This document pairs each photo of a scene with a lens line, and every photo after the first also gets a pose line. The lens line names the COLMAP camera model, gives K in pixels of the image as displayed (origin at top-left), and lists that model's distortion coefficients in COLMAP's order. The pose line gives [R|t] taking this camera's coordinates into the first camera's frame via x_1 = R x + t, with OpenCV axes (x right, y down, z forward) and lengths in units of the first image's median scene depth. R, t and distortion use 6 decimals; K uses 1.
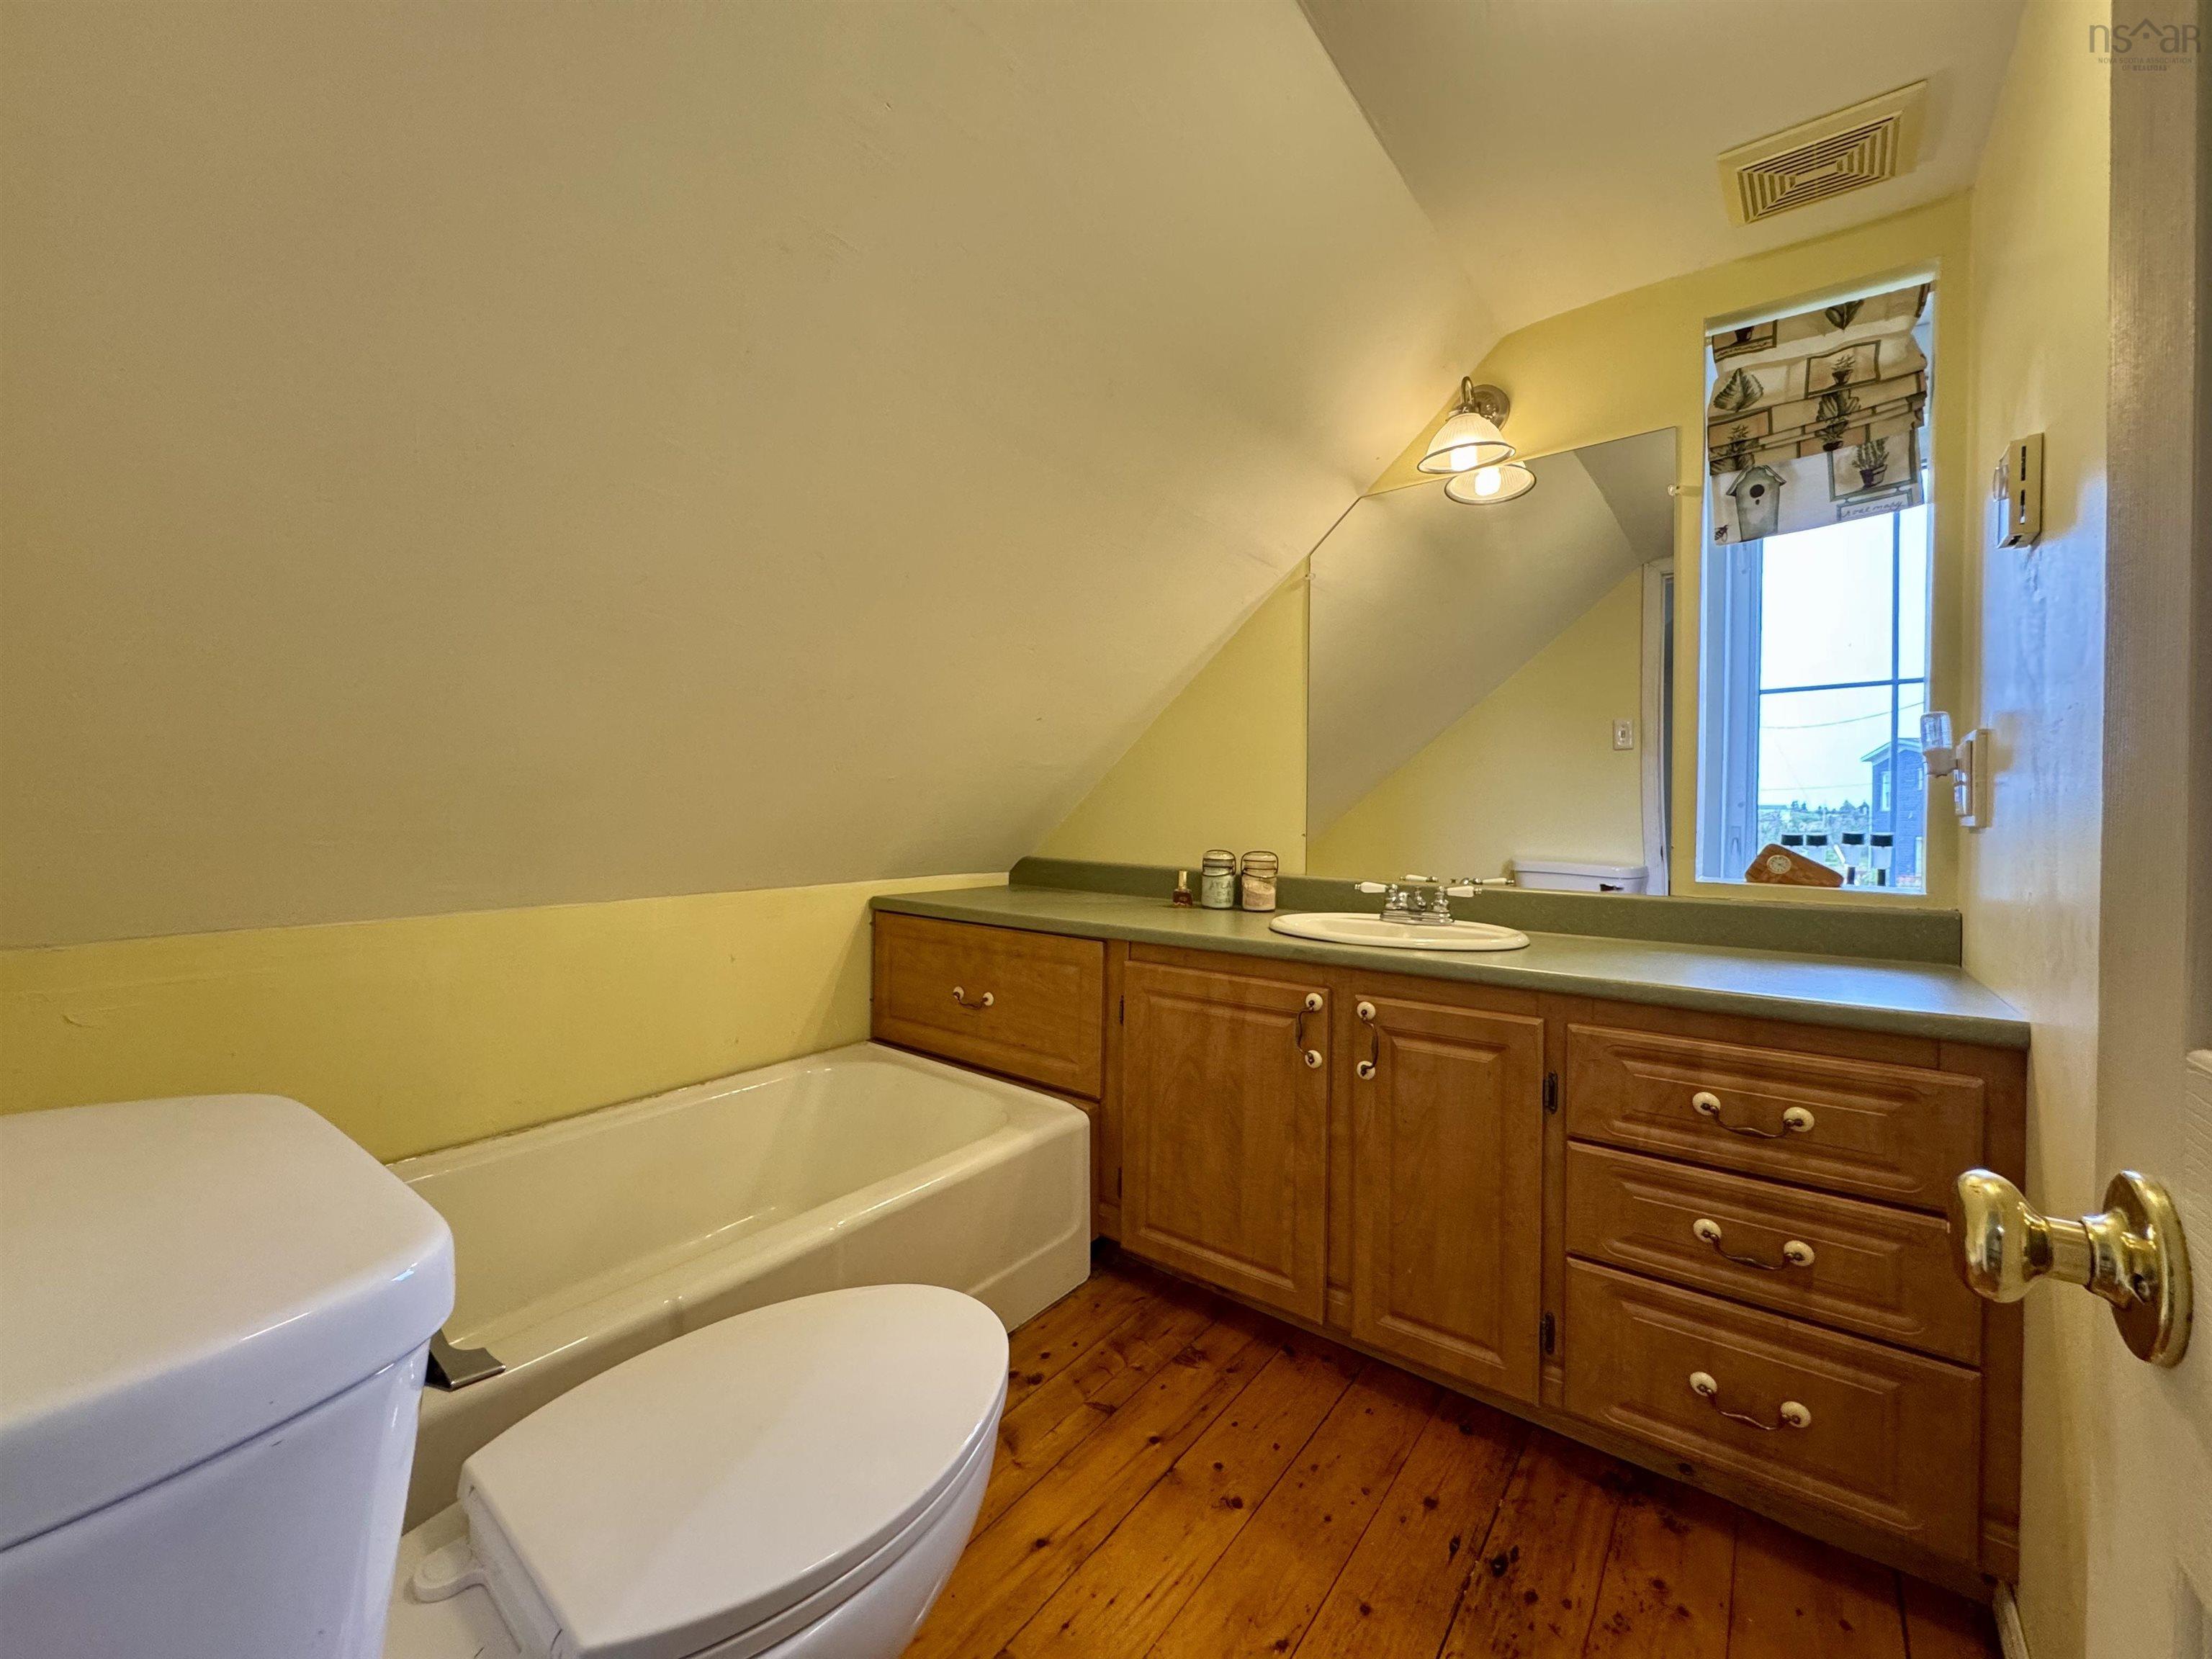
lens RADIAL K [[884.4, 0, 1104.2], [0, 884.4, 822.3], [0, 0, 1]] dist [-0.002743, 0.000123]
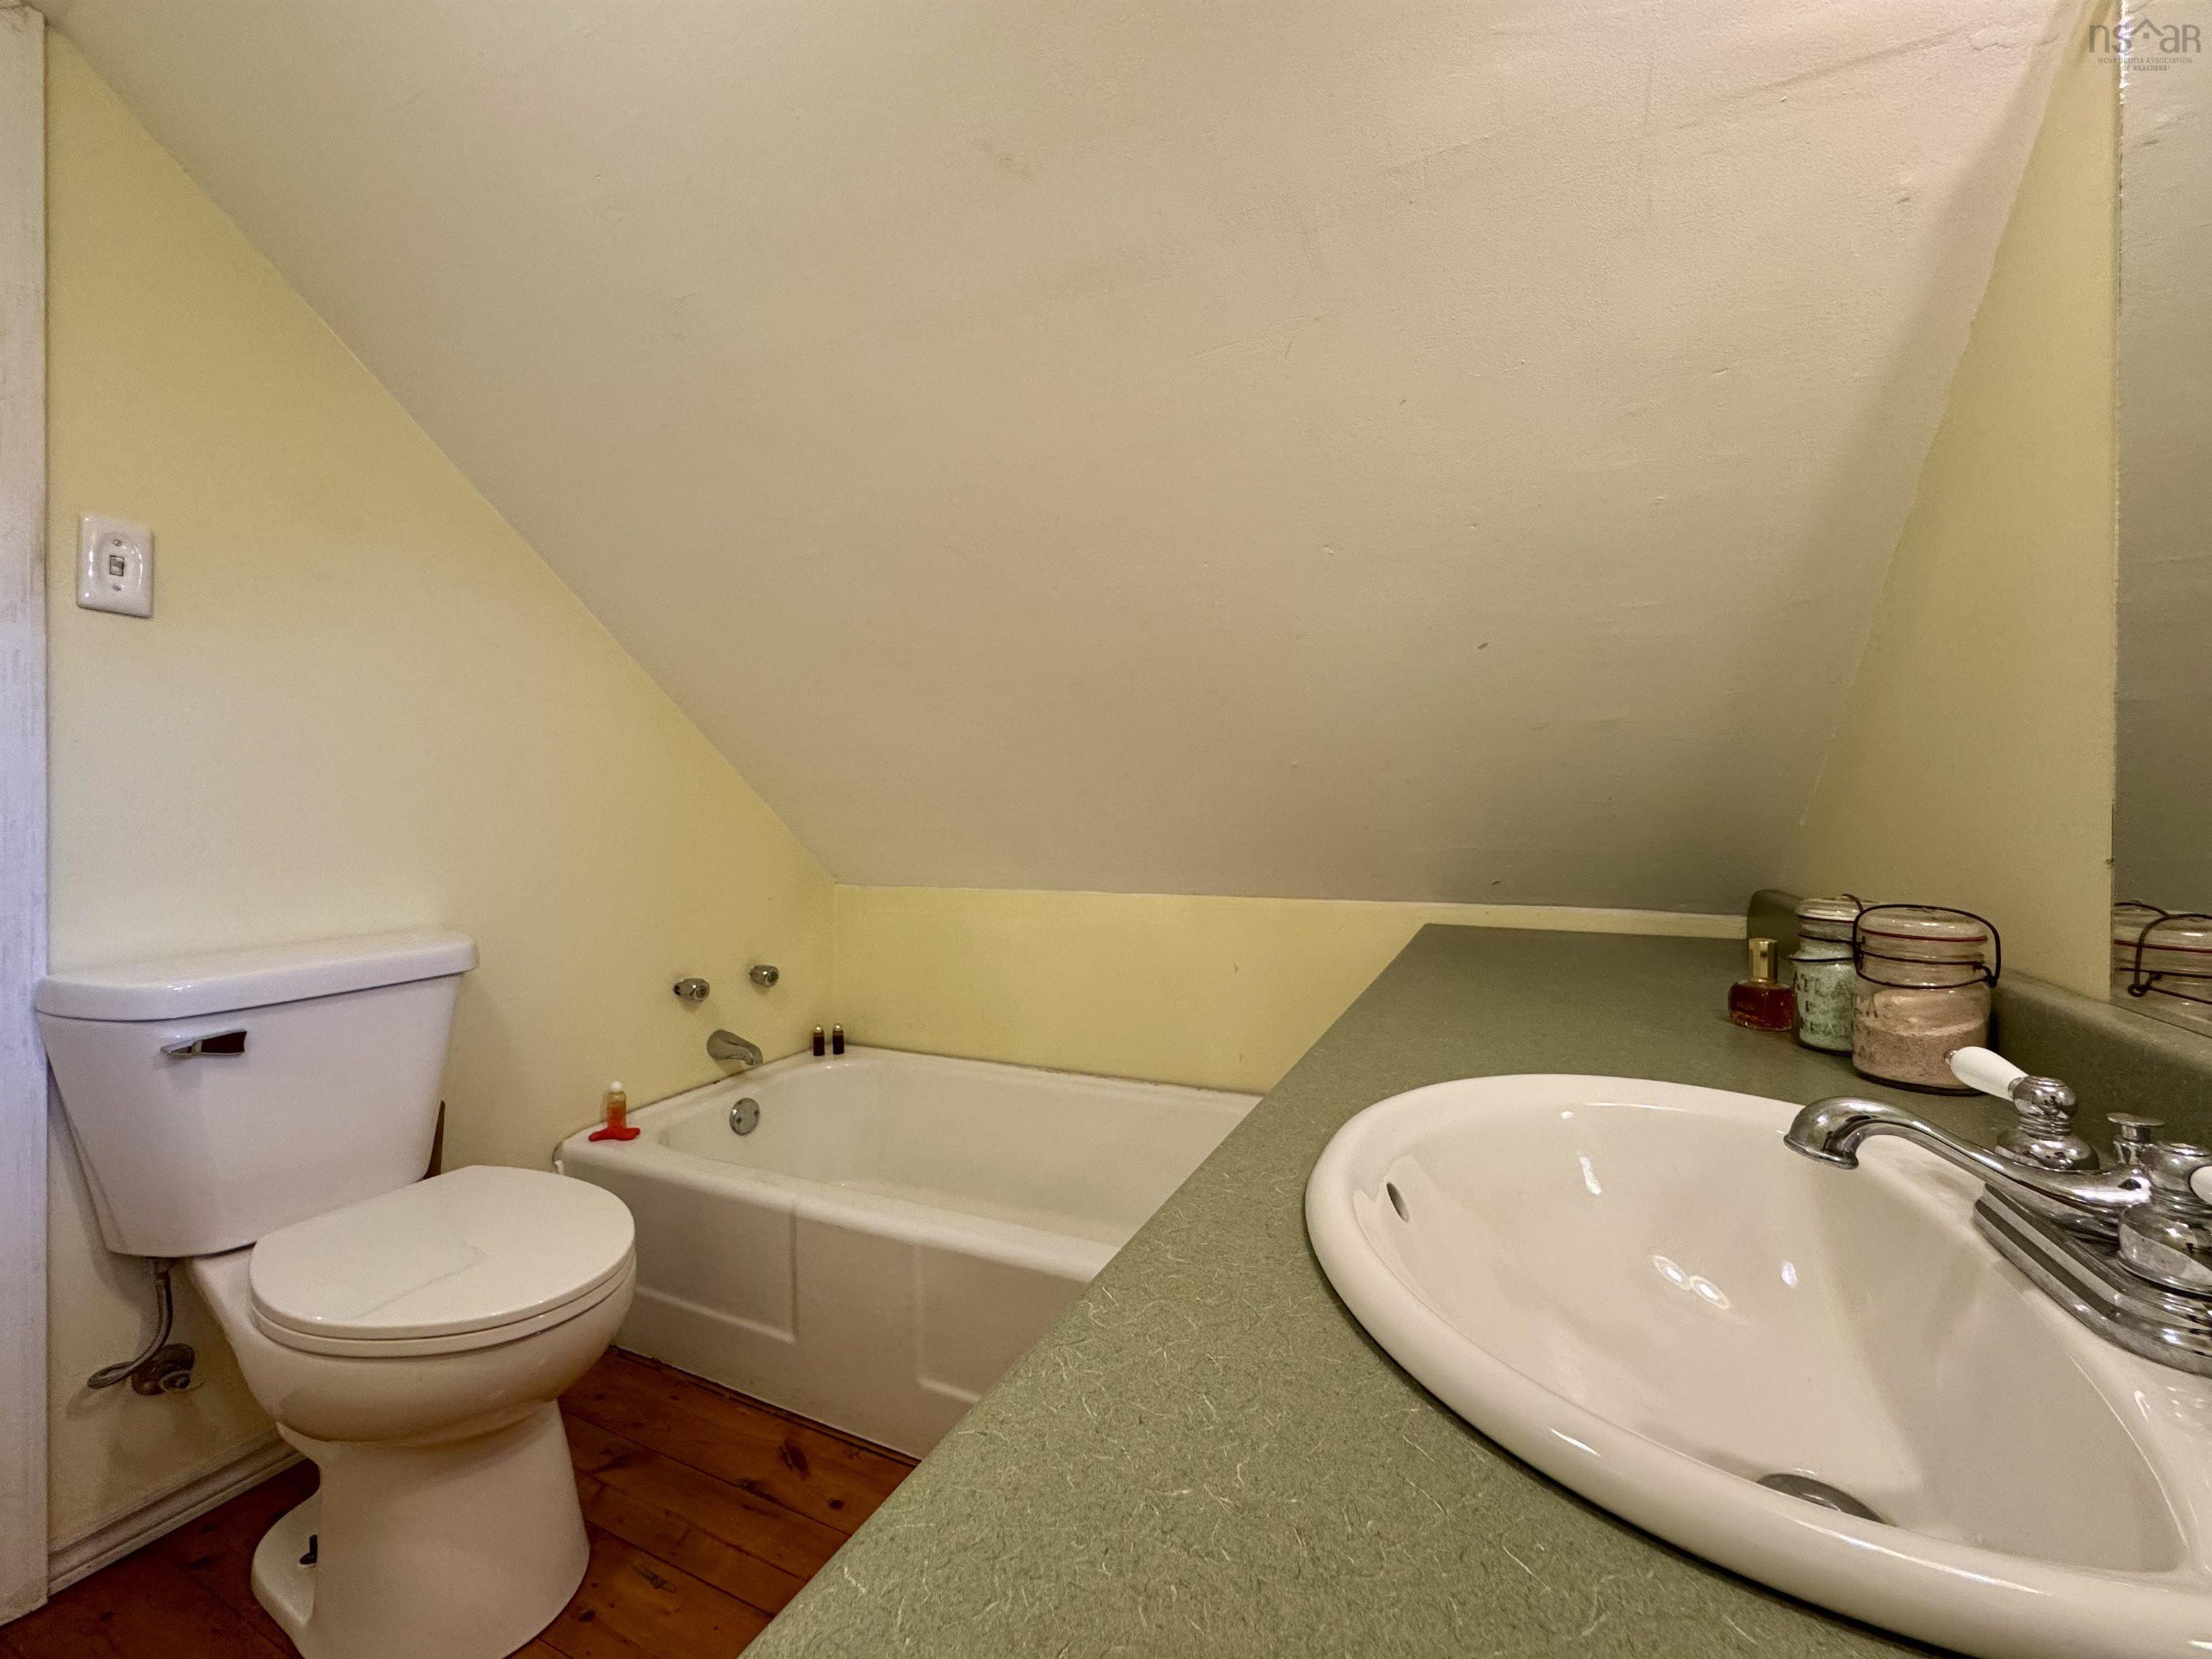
lens RADIAL K [[884.4, 0, 1103.9], [0, 884.4, 825.6], [0, 0, 1]] dist [-0.002743, 0.000123]
pose [[0.208829, -0.000741, -0.977952, 0.519376], [-0.009832, 0.999948, -0.002858, 0.008370], [0.977903, 0.010212, 0.208811, 0.743714]]
